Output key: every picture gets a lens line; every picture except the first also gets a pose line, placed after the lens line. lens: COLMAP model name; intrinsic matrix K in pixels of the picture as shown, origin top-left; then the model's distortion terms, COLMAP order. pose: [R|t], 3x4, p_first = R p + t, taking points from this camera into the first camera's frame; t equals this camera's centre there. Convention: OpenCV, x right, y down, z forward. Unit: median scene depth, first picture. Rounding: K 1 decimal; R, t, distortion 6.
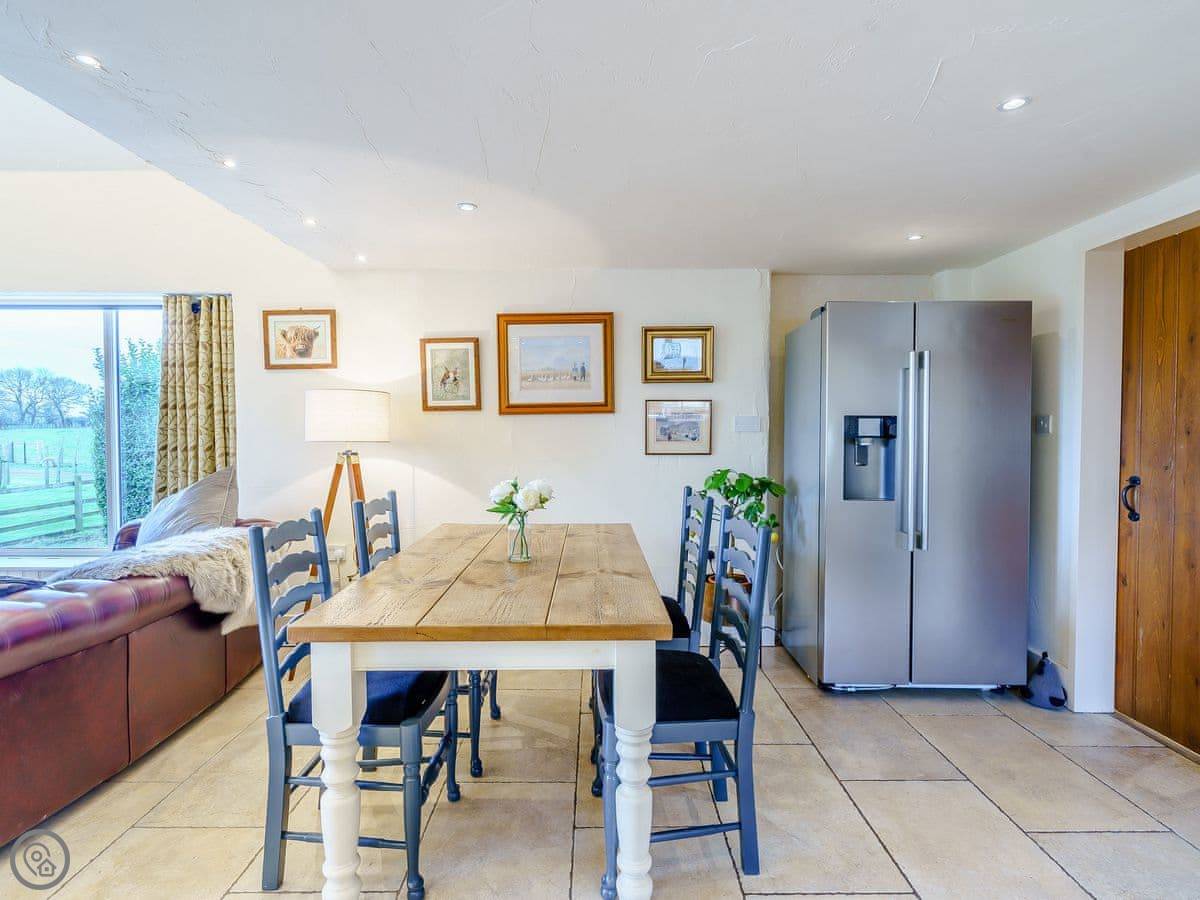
lens RADIAL K [[603.5, 0, 624.8], [0, 603.5, 447.0], [0, 0, 1]] dist [0.002057, 0.000169]
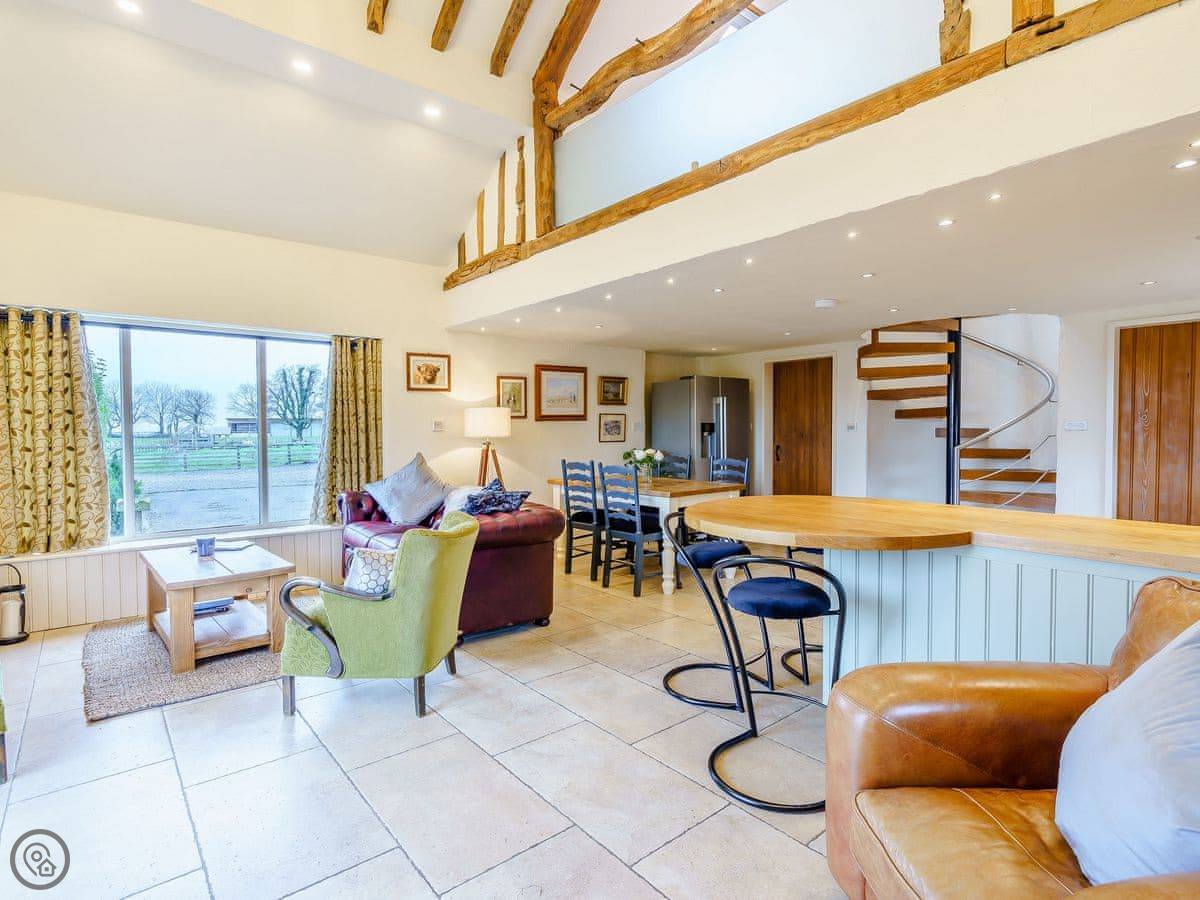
lens RADIAL K [[644.1, 0, 619.4], [0, 644.1, 439.9], [0, 0, 1]] dist [0.008286, 0.000408]
pose [[0.749259, -0.015313, 0.662100, -1.274214], [0.022350, 0.999748, -0.002169, 0.010800], [-0.661900, 0.016423, 0.749412, -0.571121]]
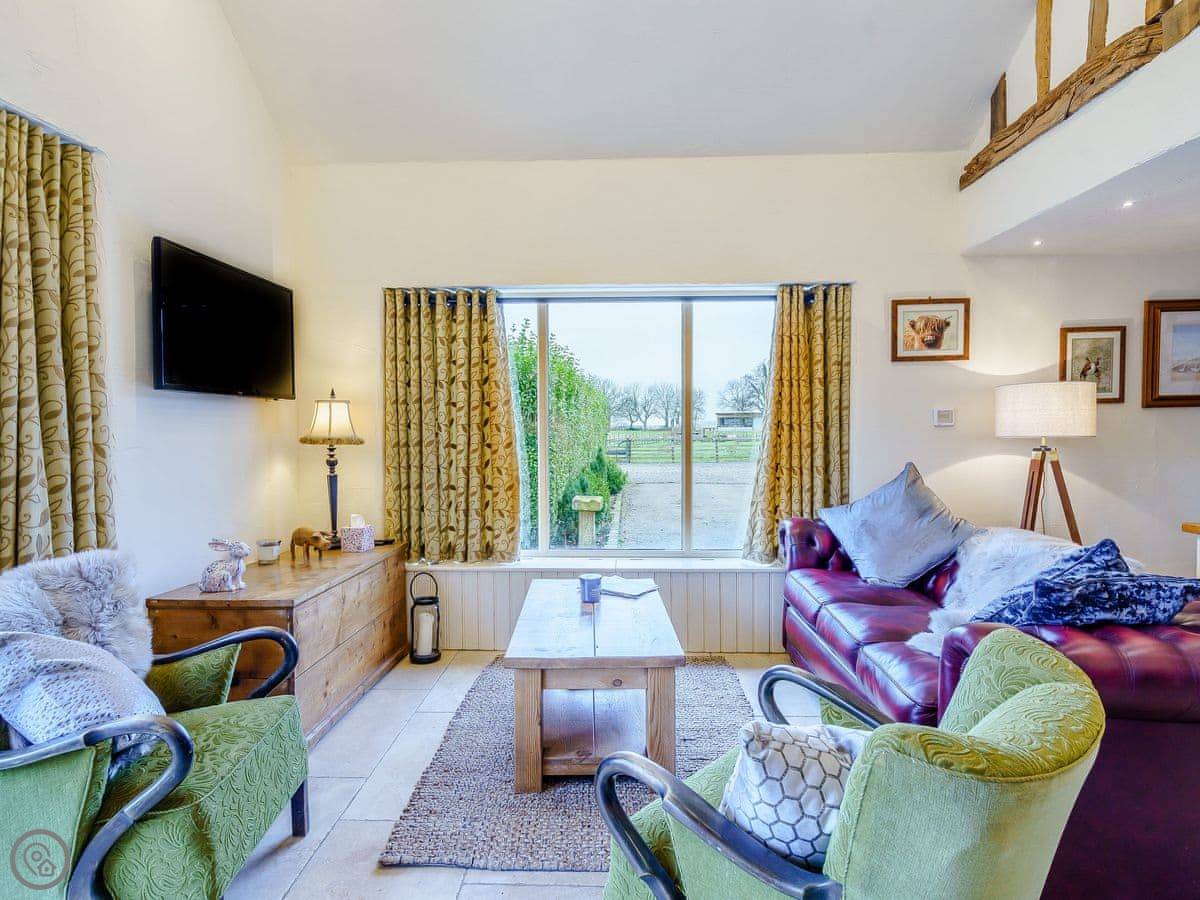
lens RADIAL K [[613.3, 0, 600.5], [0, 613.3, 445.5], [0, 0, 1]] dist [-0.002387, -0.000162]
pose [[0.999287, -0.004231, -0.037517, -1.020249], [0.004497, 0.999965, 0.007009, -0.005423], [0.037486, -0.007173, 0.999271, 0.015689]]
